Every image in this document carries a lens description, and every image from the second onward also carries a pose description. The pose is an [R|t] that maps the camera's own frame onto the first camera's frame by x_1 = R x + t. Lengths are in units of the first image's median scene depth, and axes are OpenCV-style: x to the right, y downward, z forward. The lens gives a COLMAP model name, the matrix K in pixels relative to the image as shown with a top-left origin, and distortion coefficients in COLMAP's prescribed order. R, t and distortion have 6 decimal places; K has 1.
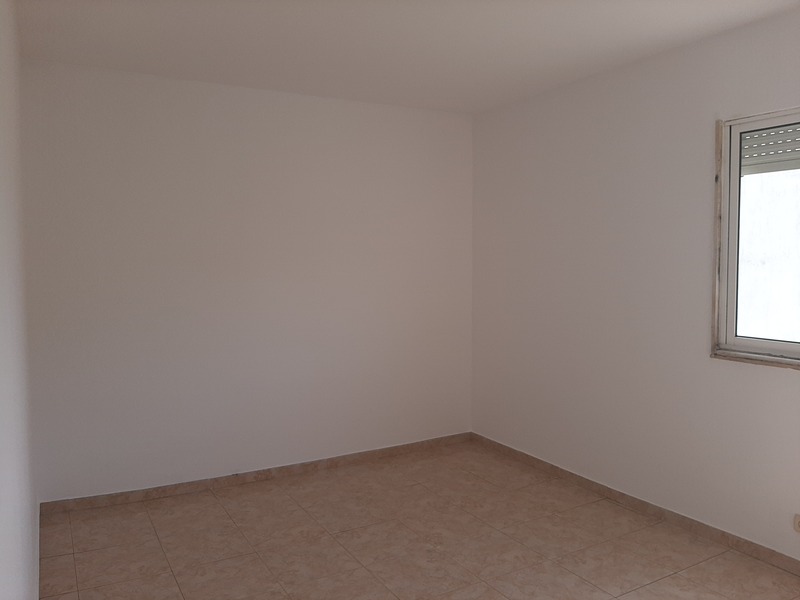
lens RADIAL K [[621.1, 0, 411.6], [0, 621.1, 293.0], [0, 0, 1]] dist [0.009195, -0.050139]
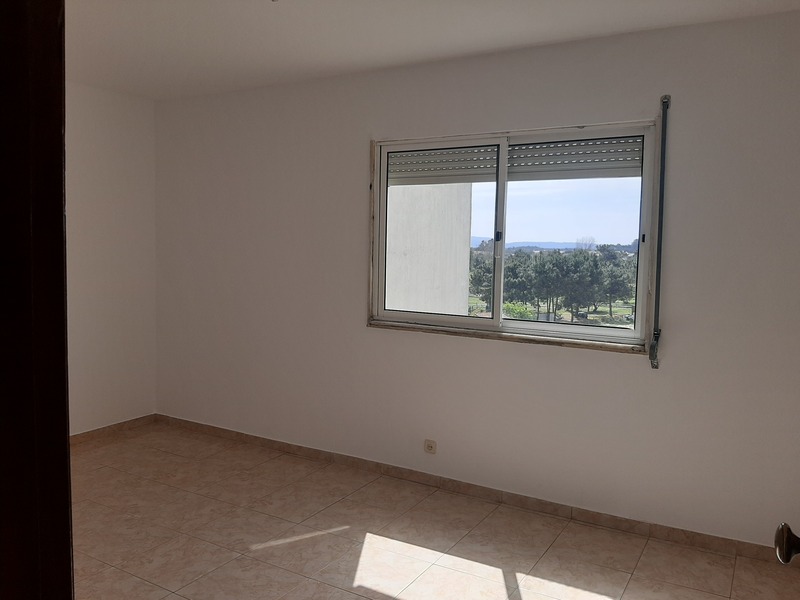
lens RADIAL K [[621.1, 0, 411.6], [0, 621.1, 293.0], [0, 0, 1]] dist [0.009195, -0.050139]
pose [[0.866148, -0.011665, 0.499651, -0.074392], [0.002002, 0.999801, 0.019873, 0.008879], [-0.499783, -0.016213, 0.865999, -0.147752]]
